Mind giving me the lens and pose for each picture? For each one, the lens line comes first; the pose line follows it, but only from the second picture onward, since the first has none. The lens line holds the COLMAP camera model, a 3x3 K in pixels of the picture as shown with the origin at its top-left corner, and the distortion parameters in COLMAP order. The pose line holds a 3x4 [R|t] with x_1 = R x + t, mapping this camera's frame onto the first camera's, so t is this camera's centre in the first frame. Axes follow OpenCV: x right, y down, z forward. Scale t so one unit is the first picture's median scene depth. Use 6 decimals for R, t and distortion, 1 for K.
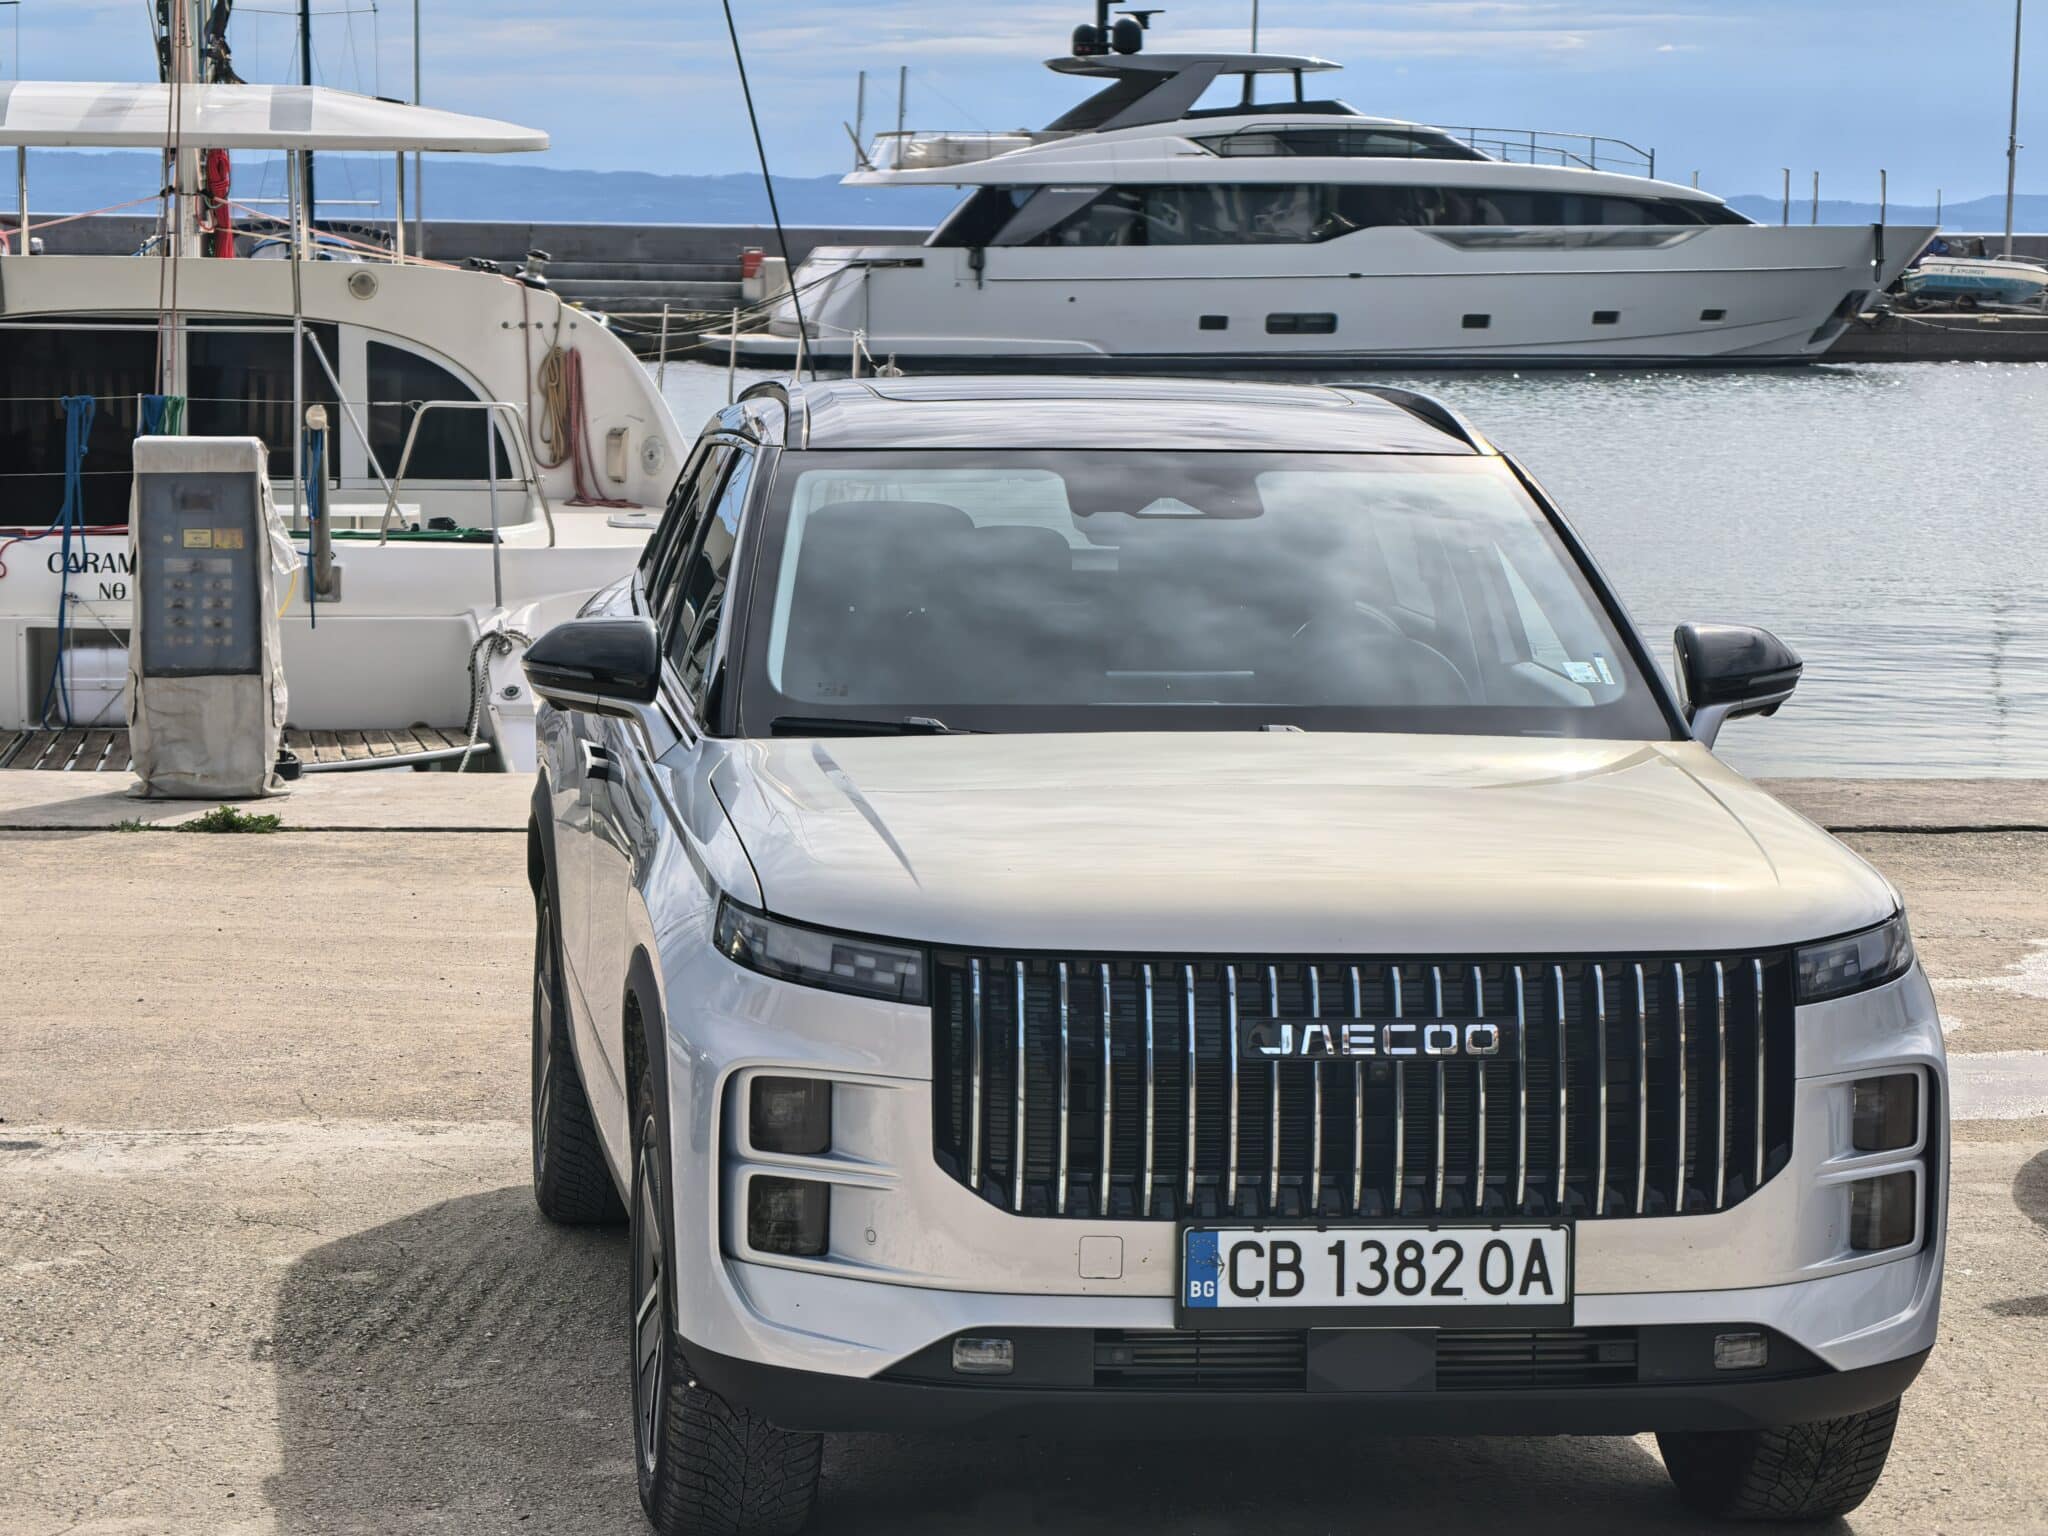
lens RADIAL K [[5433.7, 0, 1046.5], [0, 5433.7, 698.9], [0, 0, 1]] dist [0.365171, 0.000000]
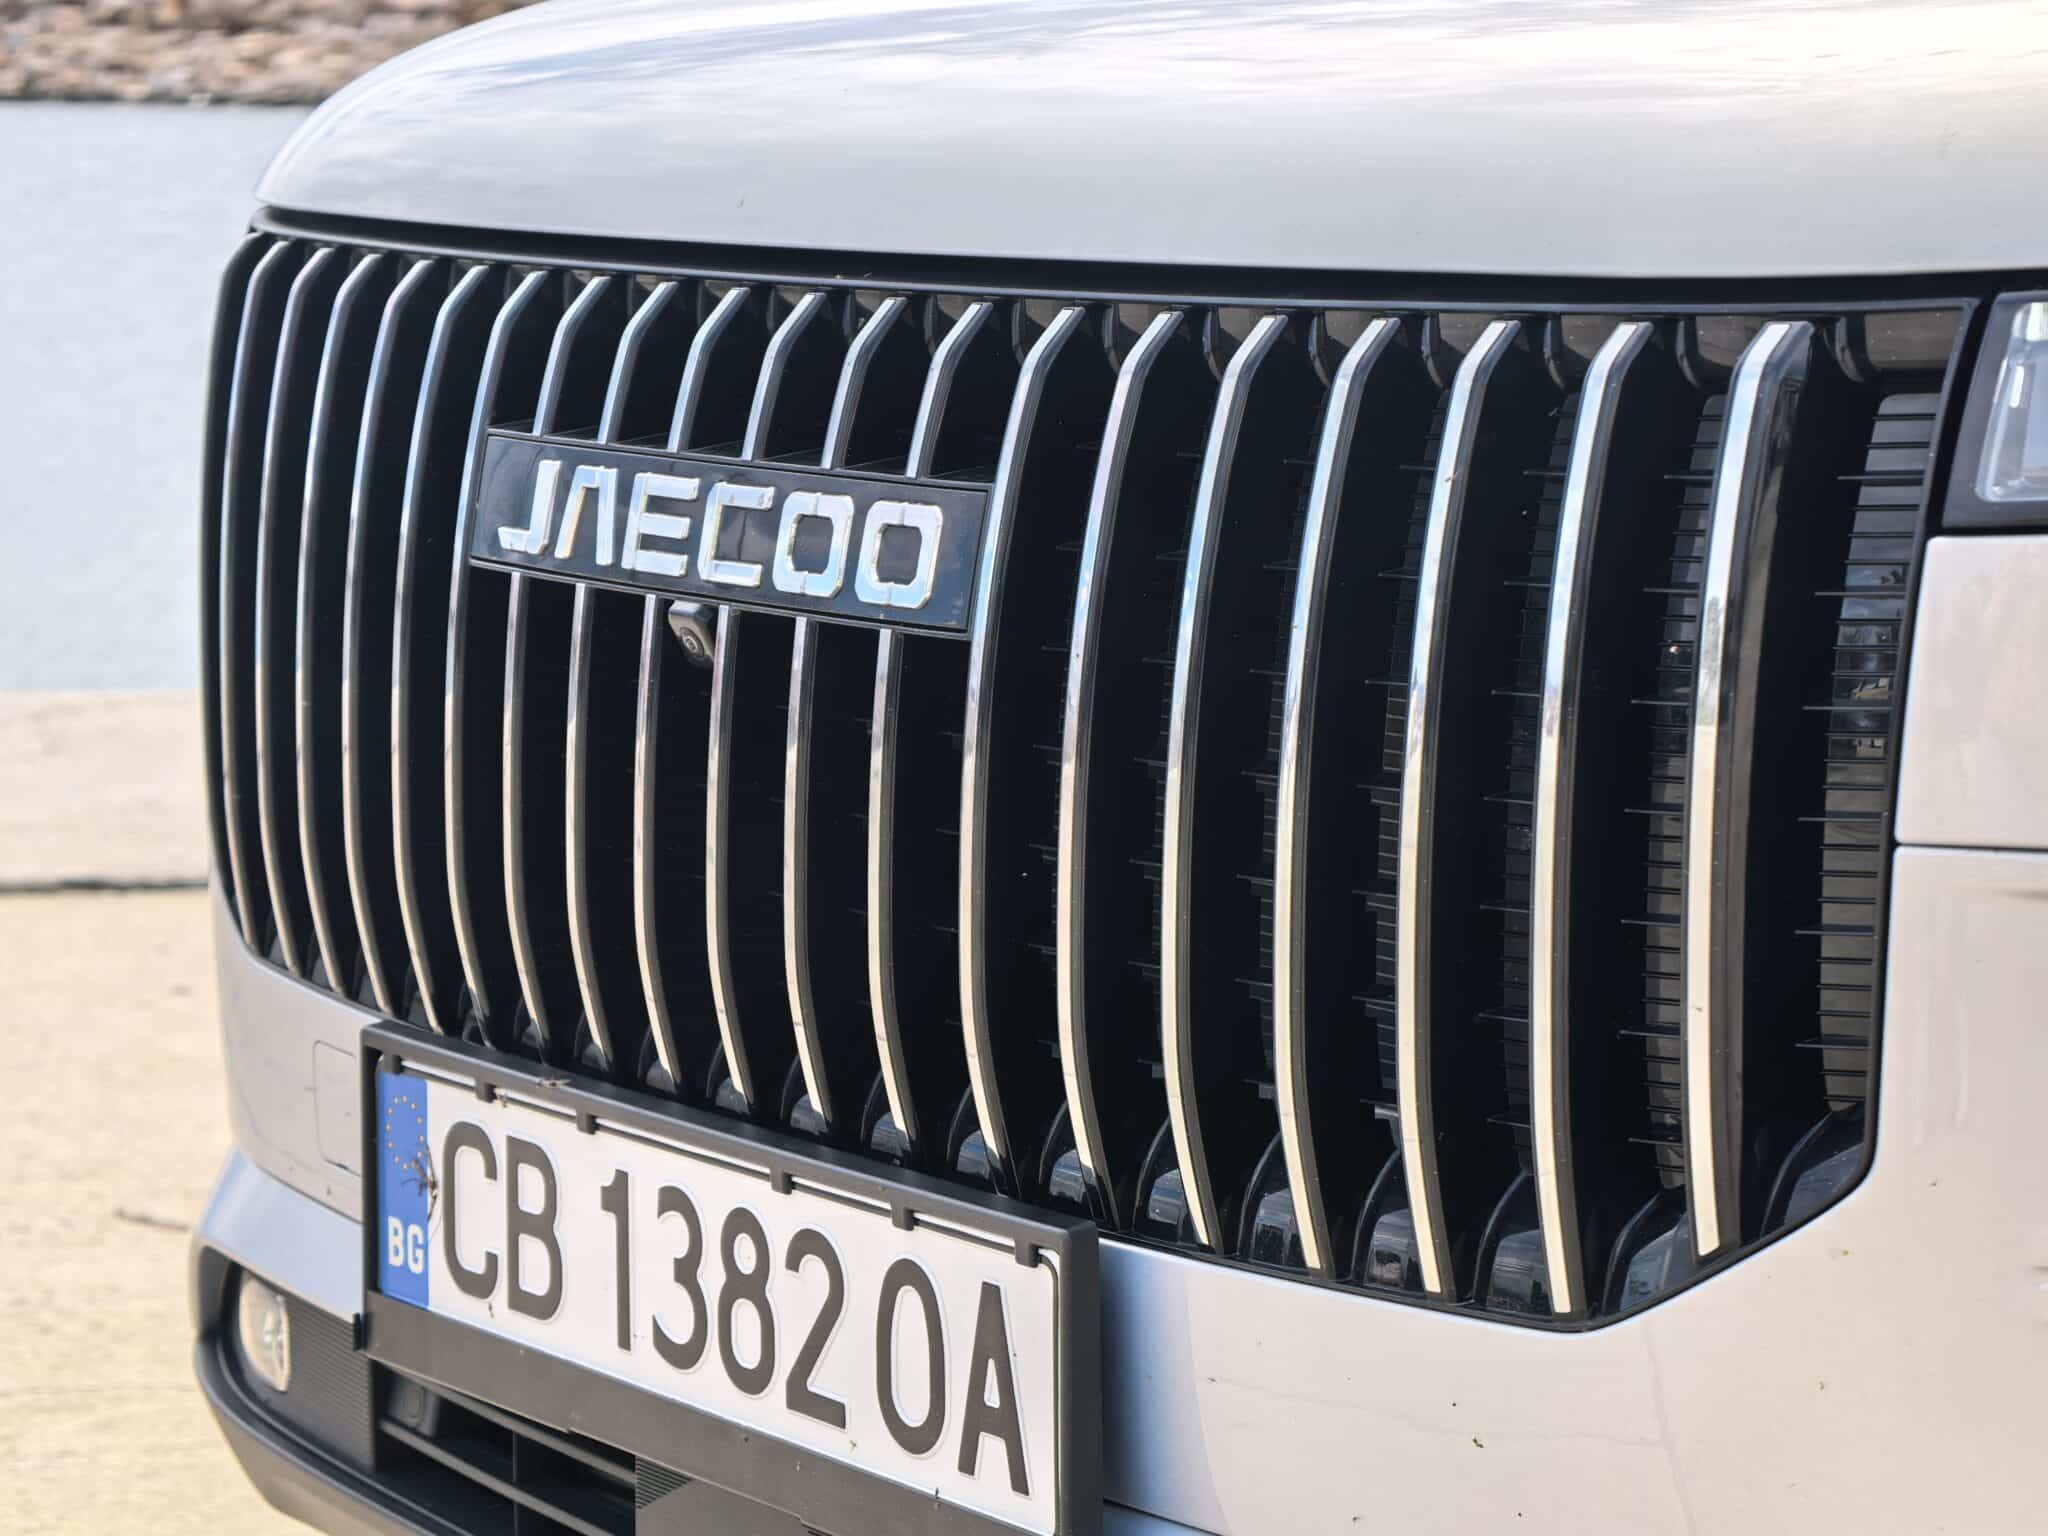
lens RADIAL K [[5433.7, 0, 1030.2], [0, 5433.7, 776.6], [0, 0, 1]] dist [0.365171, 0.000000]
pose [[0.462196, 0.099849, -0.881139, 0.332130], [-0.057614, 0.994922, 0.082522, 0.050080], [0.884904, 0.012624, 0.465602, 0.872772]]
